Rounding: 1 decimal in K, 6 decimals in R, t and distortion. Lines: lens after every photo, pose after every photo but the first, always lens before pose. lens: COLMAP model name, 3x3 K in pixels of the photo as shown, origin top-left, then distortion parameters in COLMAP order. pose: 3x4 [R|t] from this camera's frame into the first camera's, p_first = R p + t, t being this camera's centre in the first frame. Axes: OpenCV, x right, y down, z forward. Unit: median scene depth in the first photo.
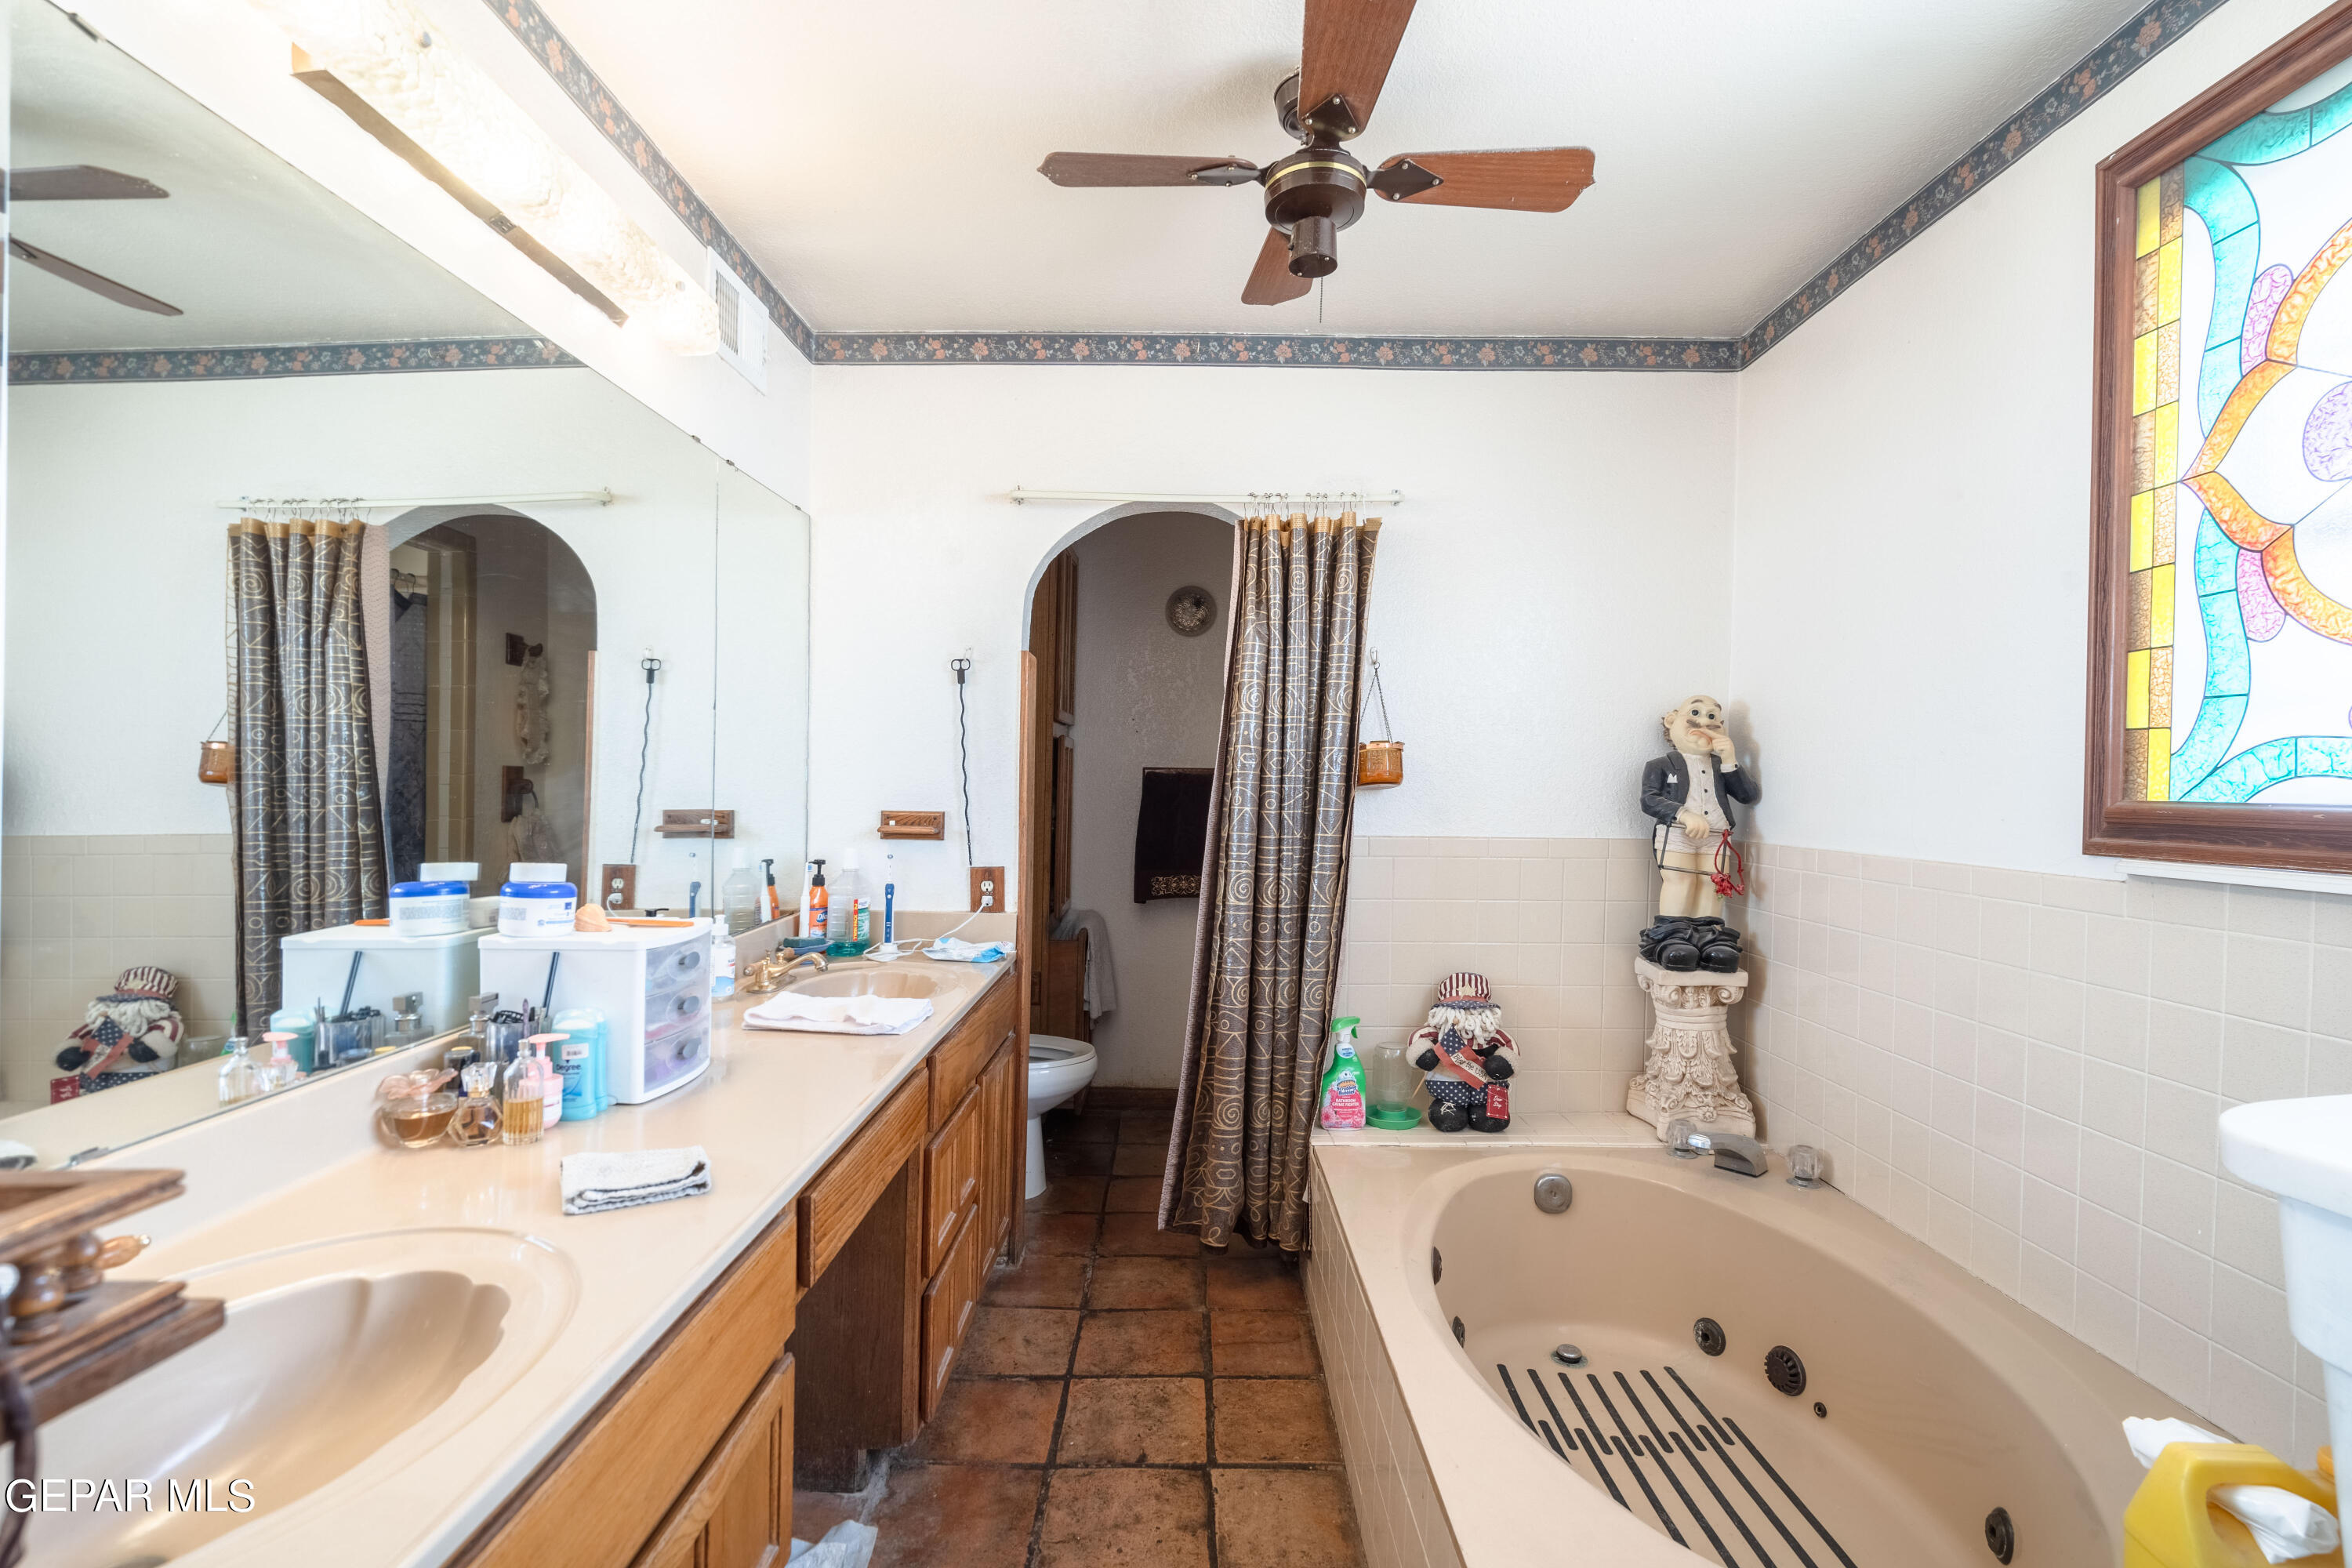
lens RADIAL K [[1091.7, 0, 1173.4], [0, 1091.7, 784.1], [0, 0, 1]] dist [-0.008332, 0.002898]
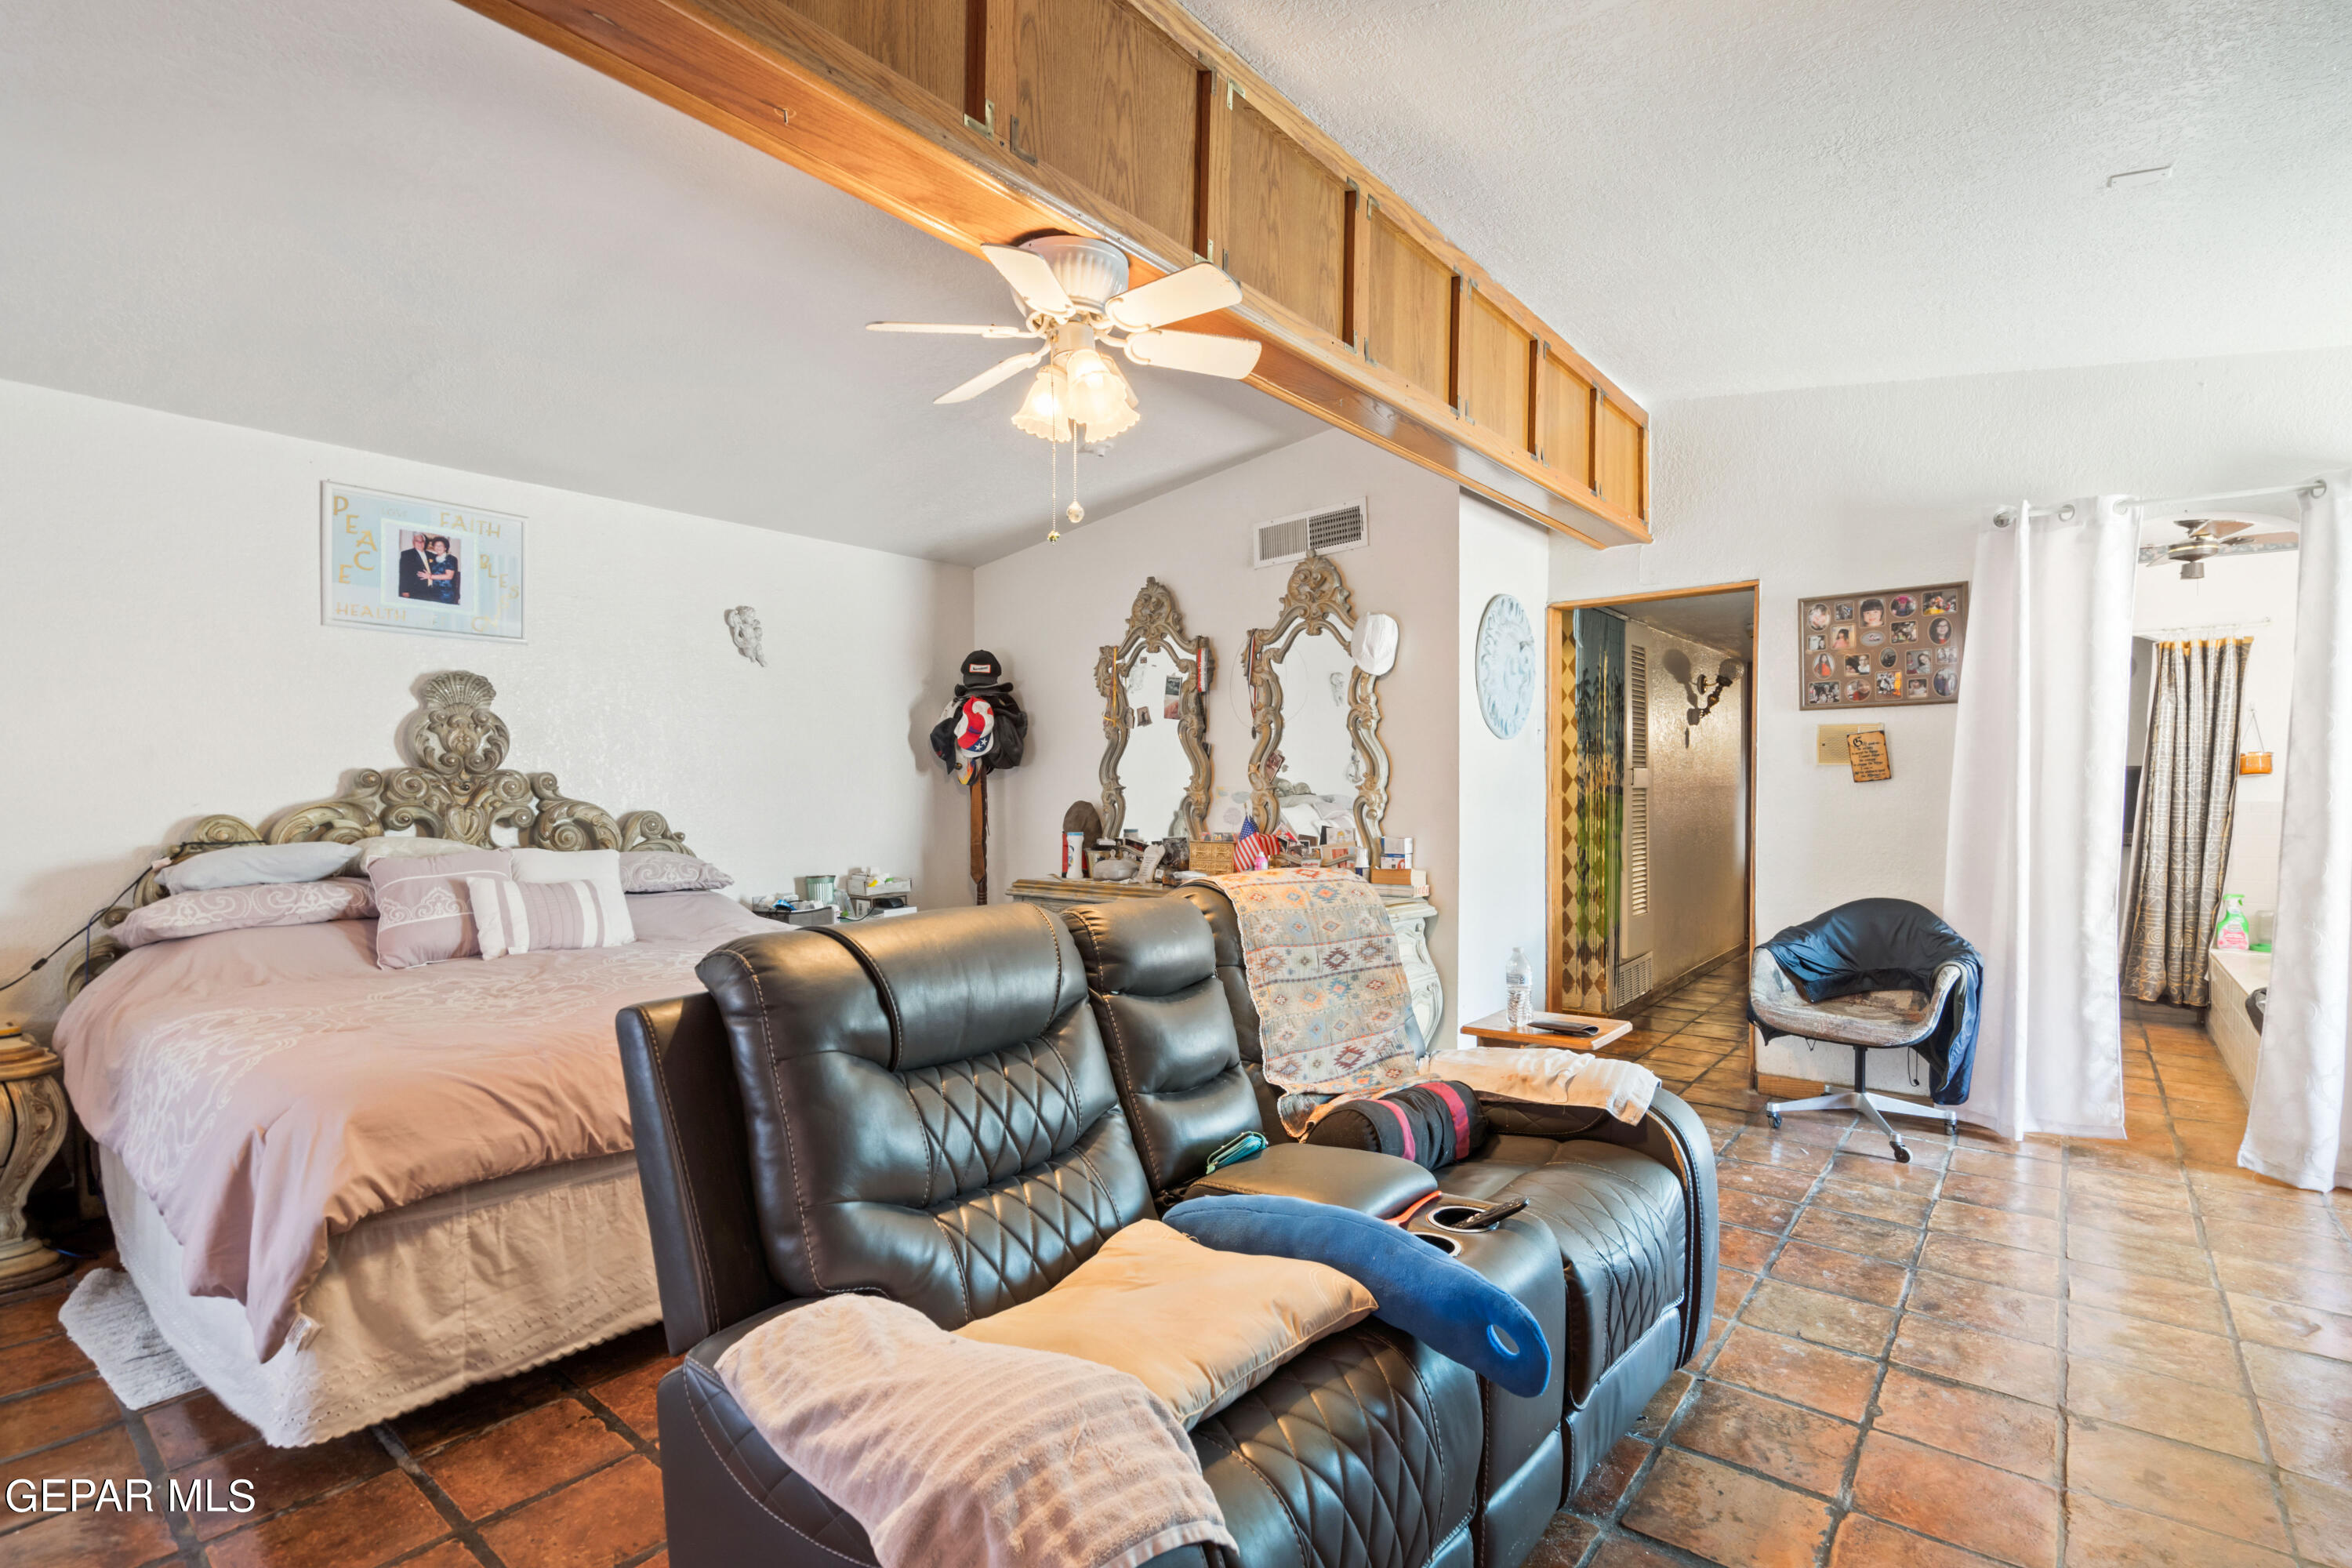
lens RADIAL K [[1091.7, 0, 1186.2], [0, 1091.7, 779.4], [0, 0, 1]] dist [-0.008332, 0.002898]
pose [[0.789670, -0.014337, -0.613364, -0.128107], [0.003315, 0.999812, -0.019103, 0.040641], [0.613523, 0.013052, 0.789569, -1.692302]]
